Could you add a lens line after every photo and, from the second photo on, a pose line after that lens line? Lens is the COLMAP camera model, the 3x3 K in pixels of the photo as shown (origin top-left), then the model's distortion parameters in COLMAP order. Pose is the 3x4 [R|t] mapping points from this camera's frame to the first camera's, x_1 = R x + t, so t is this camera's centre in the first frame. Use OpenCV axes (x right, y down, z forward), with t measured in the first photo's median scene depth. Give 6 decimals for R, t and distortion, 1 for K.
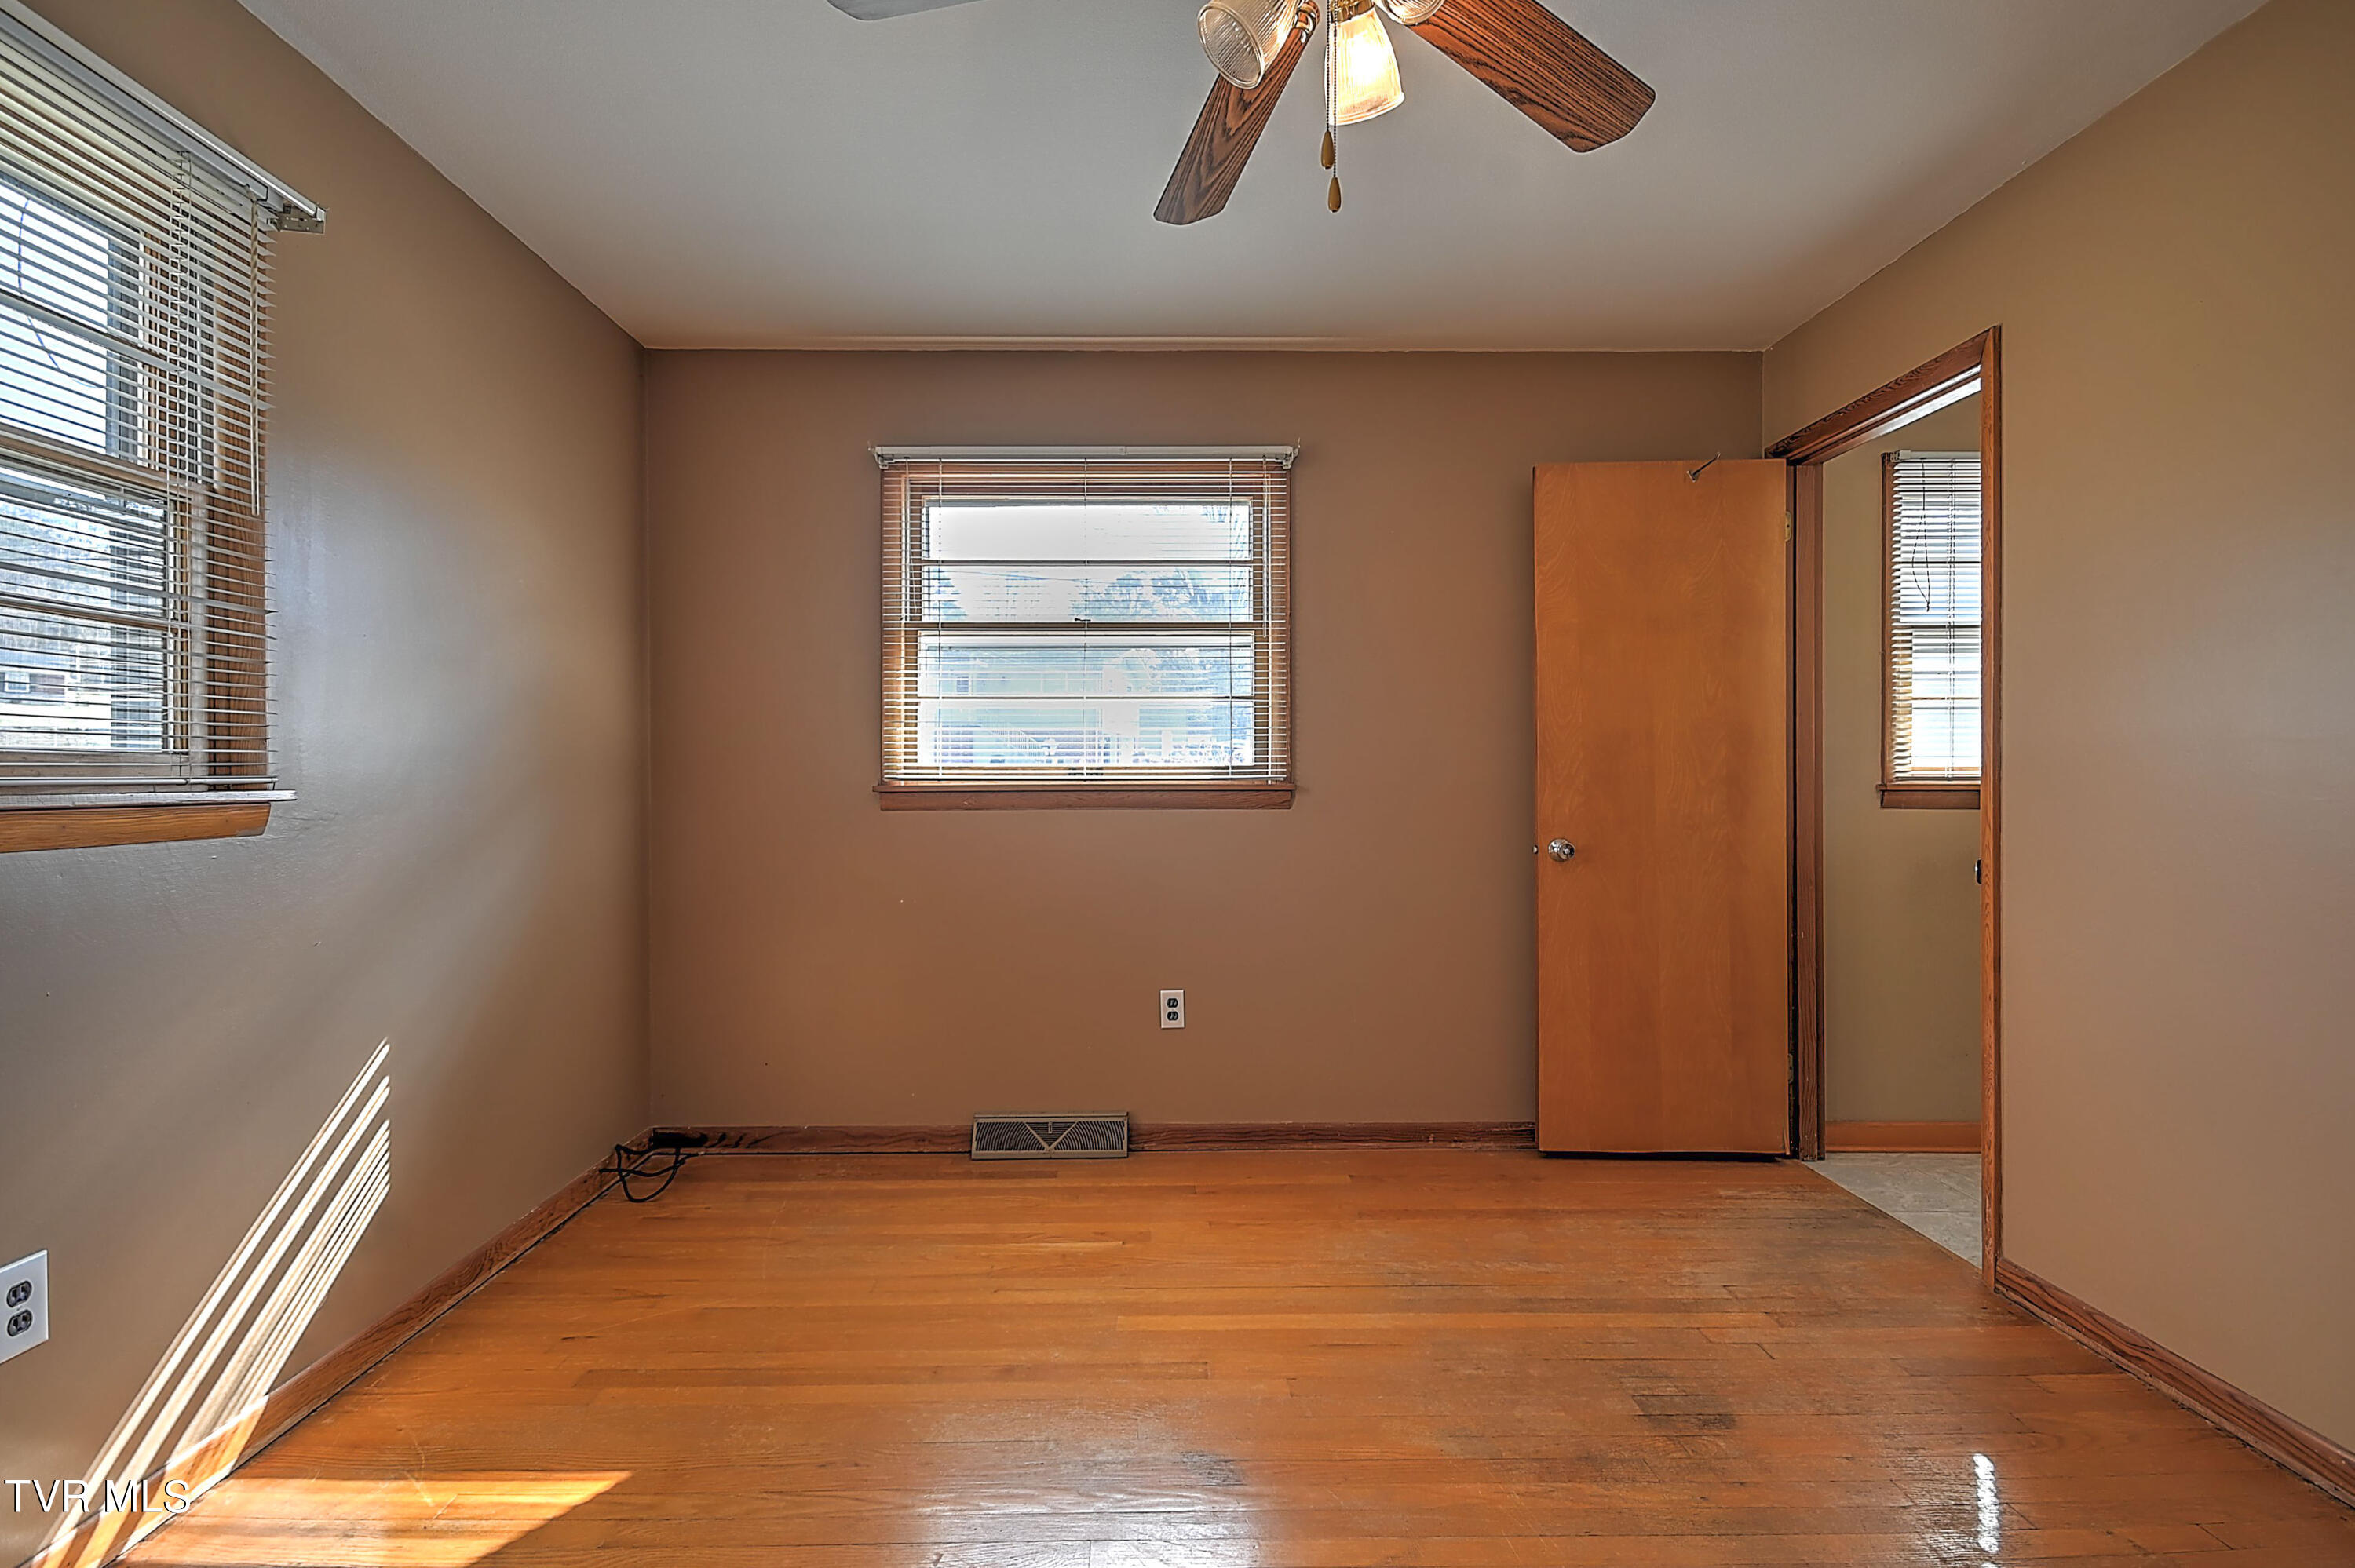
lens RADIAL K [[1026.5, 0, 1165.2], [0, 1026.5, 784.5], [0, 0, 1]] dist [0.025445, -0.016314]
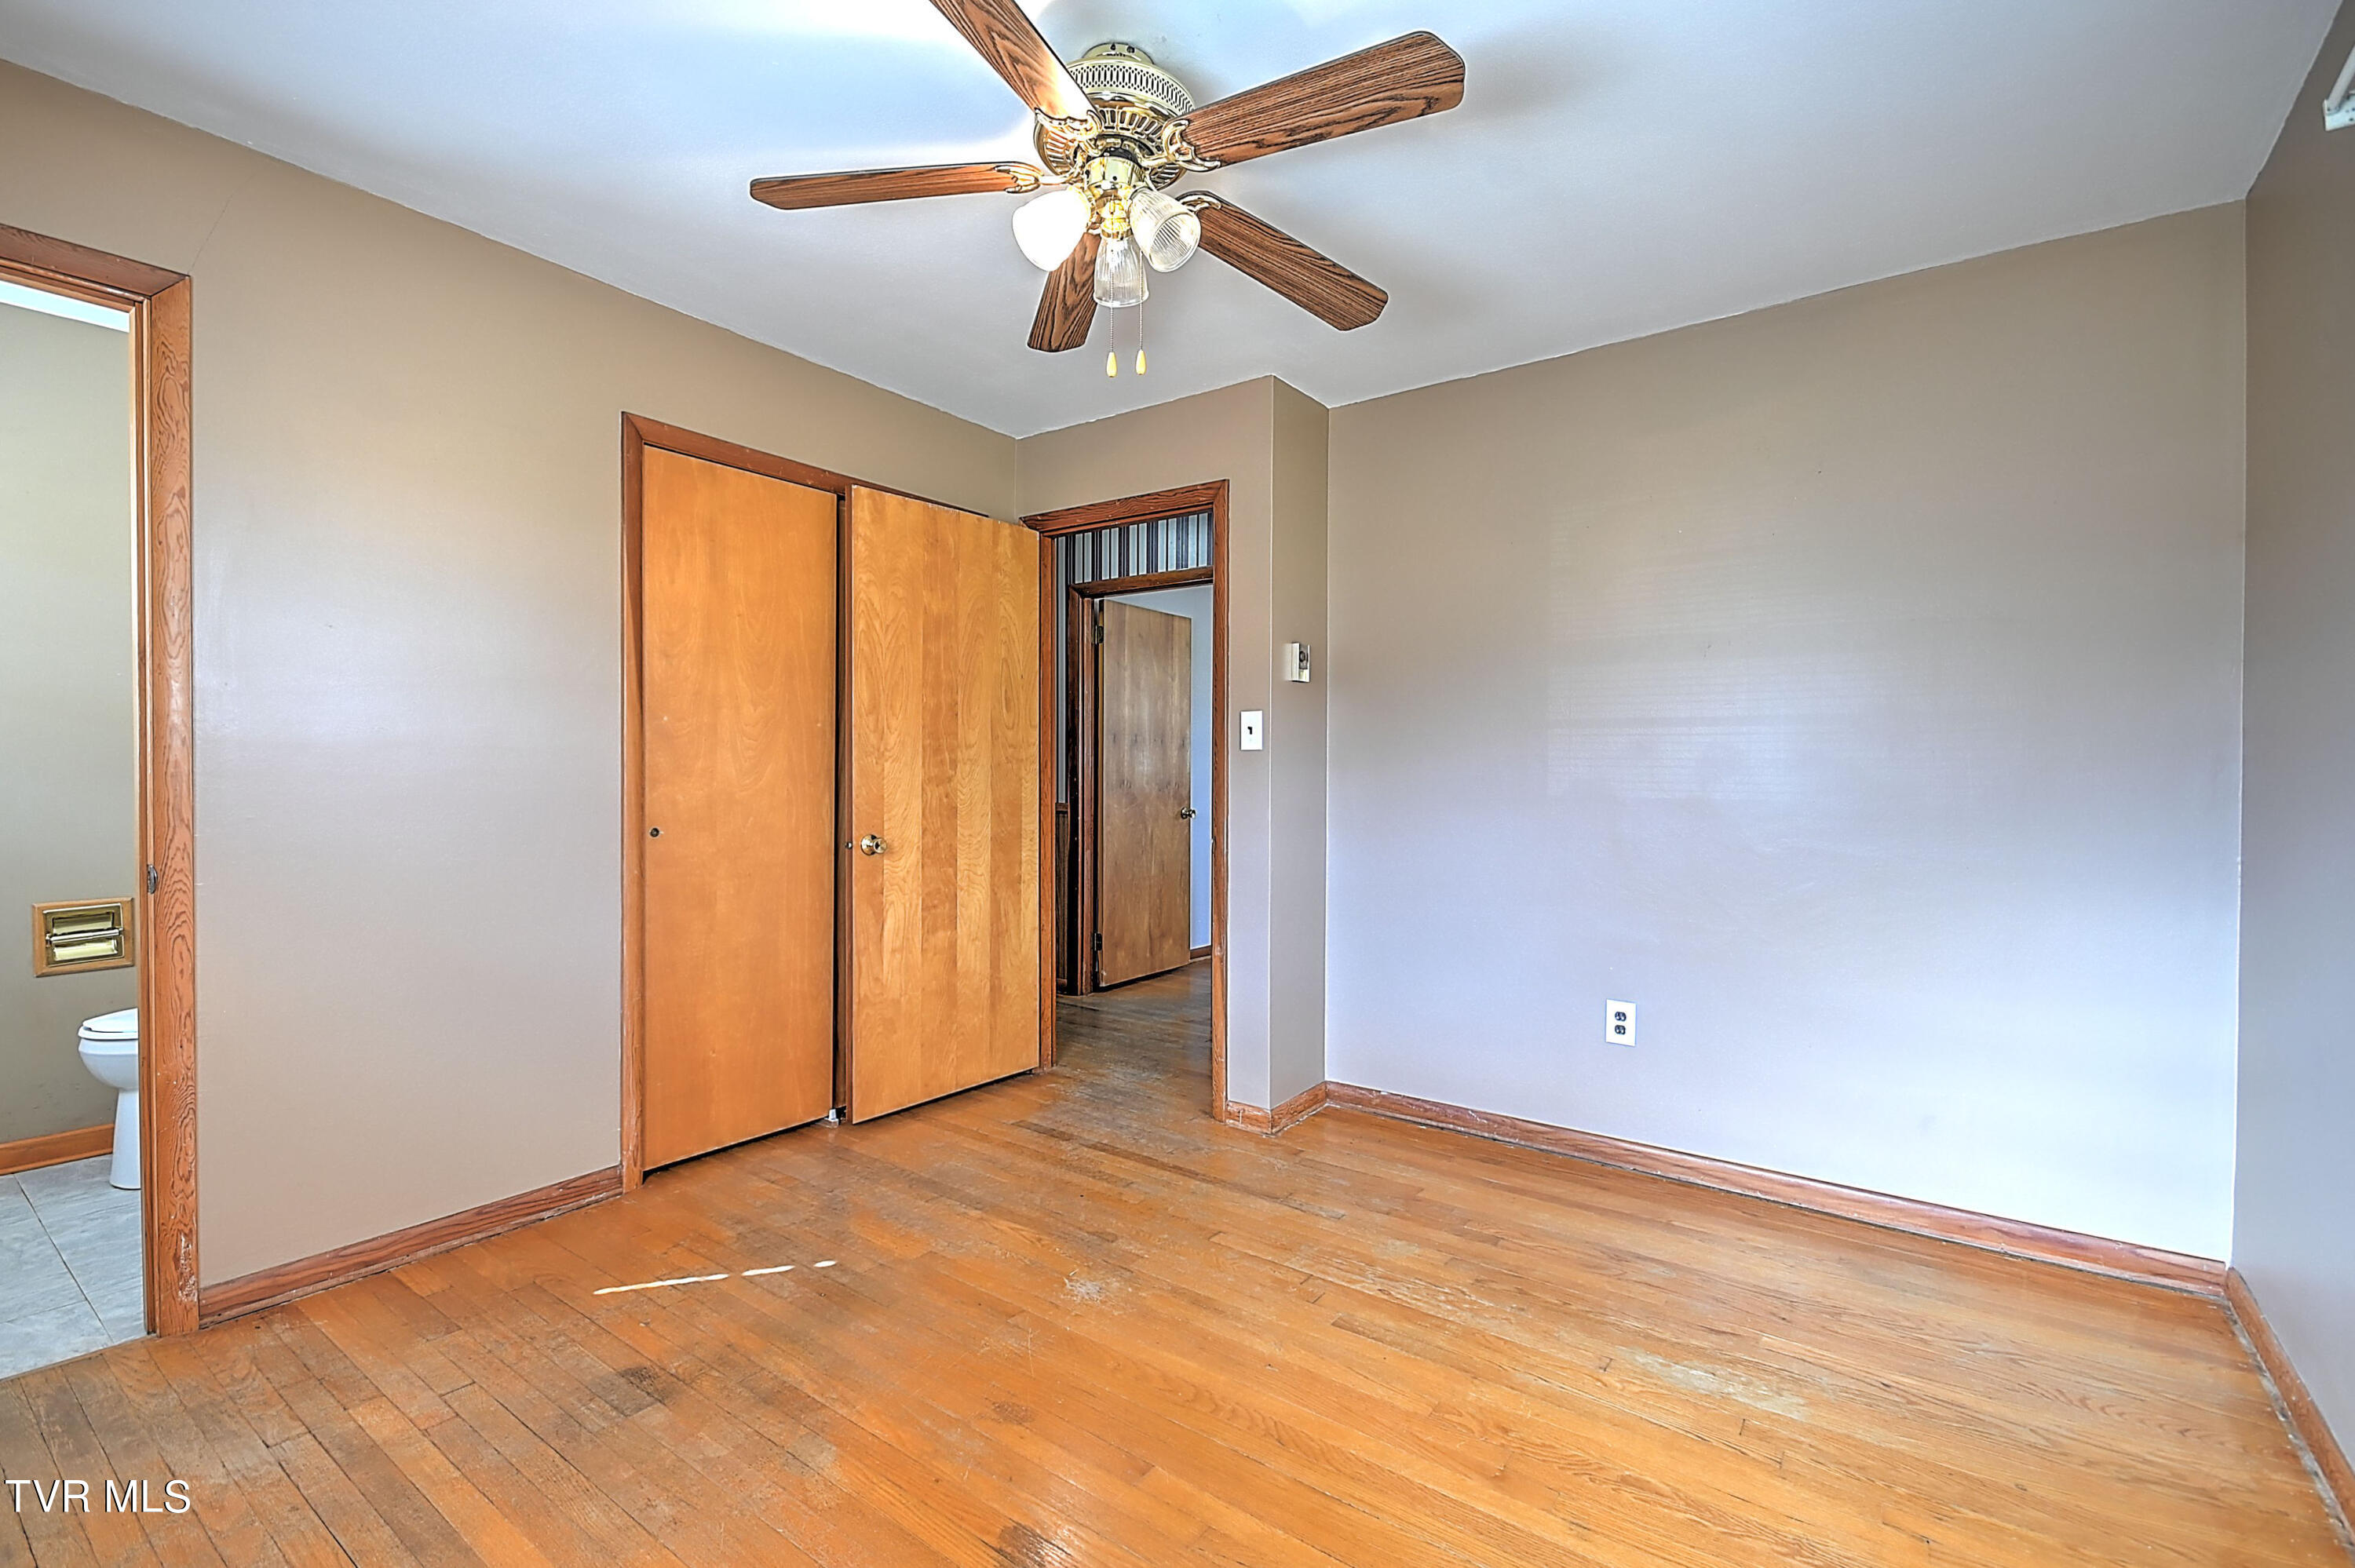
lens RADIAL K [[1030.4, 0, 1167.0], [0, 1030.4, 784.4], [0, 0, 1]] dist [0.018913, -0.010374]
pose [[-0.797614, -0.010619, 0.603075, -0.329037], [-0.002490, 0.999894, 0.014313, -0.008785], [-0.603163, 0.009915, -0.797556, 0.911383]]
